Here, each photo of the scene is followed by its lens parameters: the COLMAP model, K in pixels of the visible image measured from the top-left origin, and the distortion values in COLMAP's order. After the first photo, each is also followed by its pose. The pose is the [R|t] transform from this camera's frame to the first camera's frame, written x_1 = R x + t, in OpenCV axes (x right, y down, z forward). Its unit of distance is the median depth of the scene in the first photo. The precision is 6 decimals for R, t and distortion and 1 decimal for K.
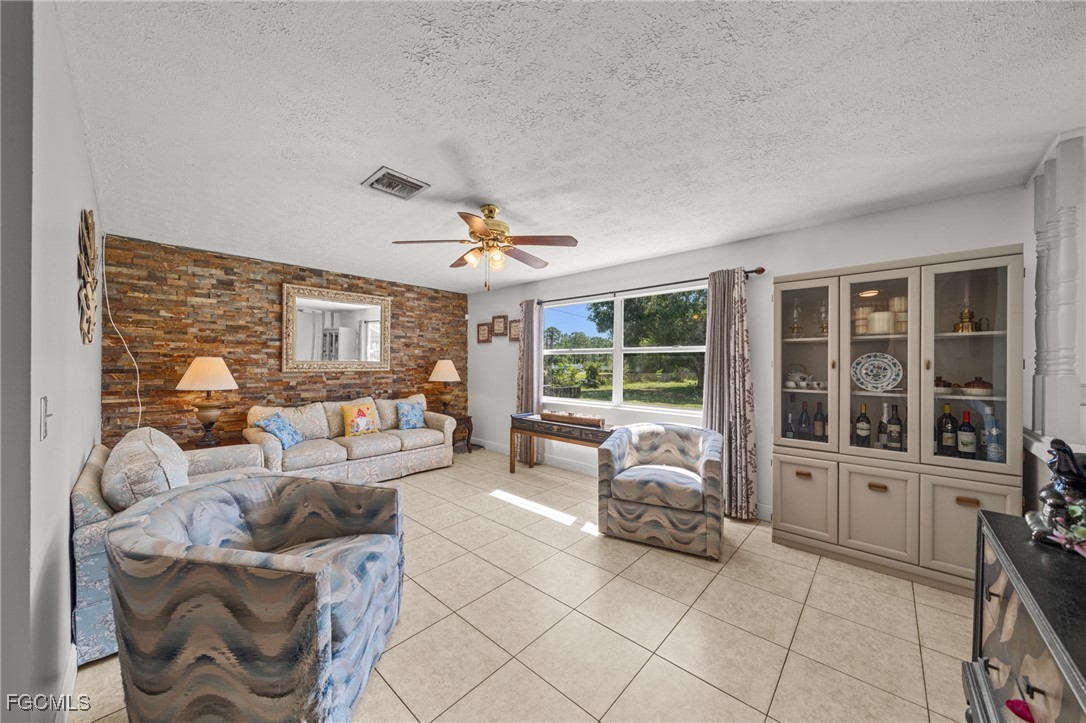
lens RADIAL K [[380.3, 0, 541.2], [0, 380.3, 364.3], [0, 0, 1]] dist [0.001324, -0.000061]
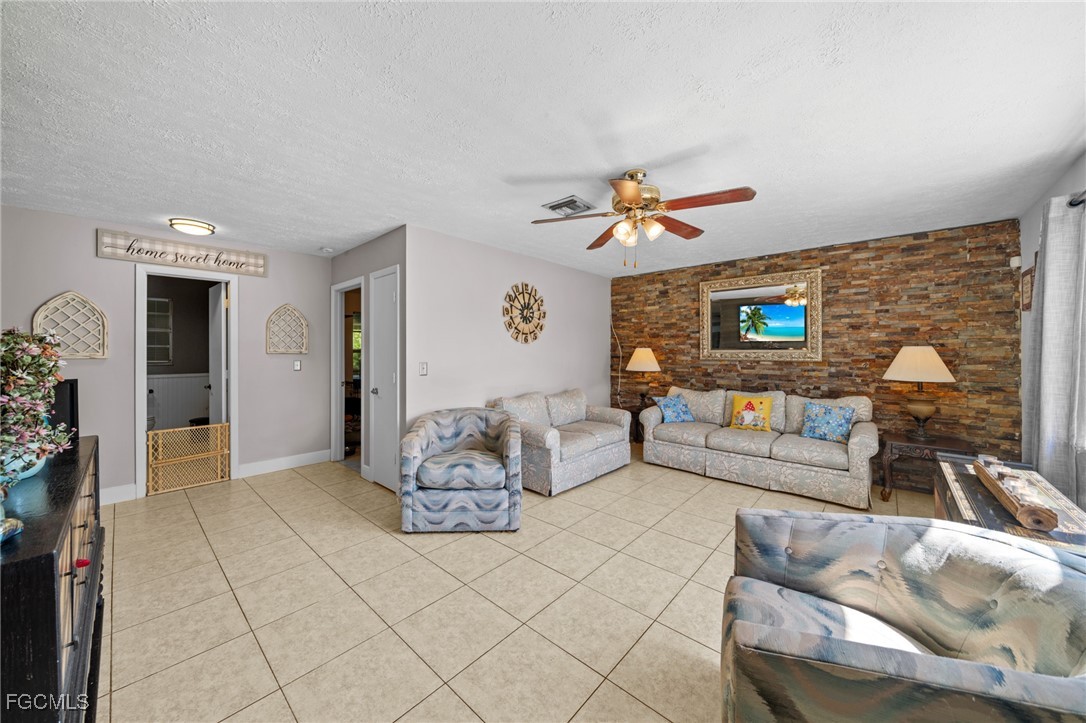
lens RADIAL K [[380.3, 0, 521.9], [0, 380.3, 353.4], [0, 0, 1]] dist [0.001324, -0.000061]
pose [[-0.018241, -0.000214, -0.999834, 0.434711], [-0.003188, 0.999995, -0.000156, 0.002587], [0.999829, 0.003185, -0.018242, 0.443167]]
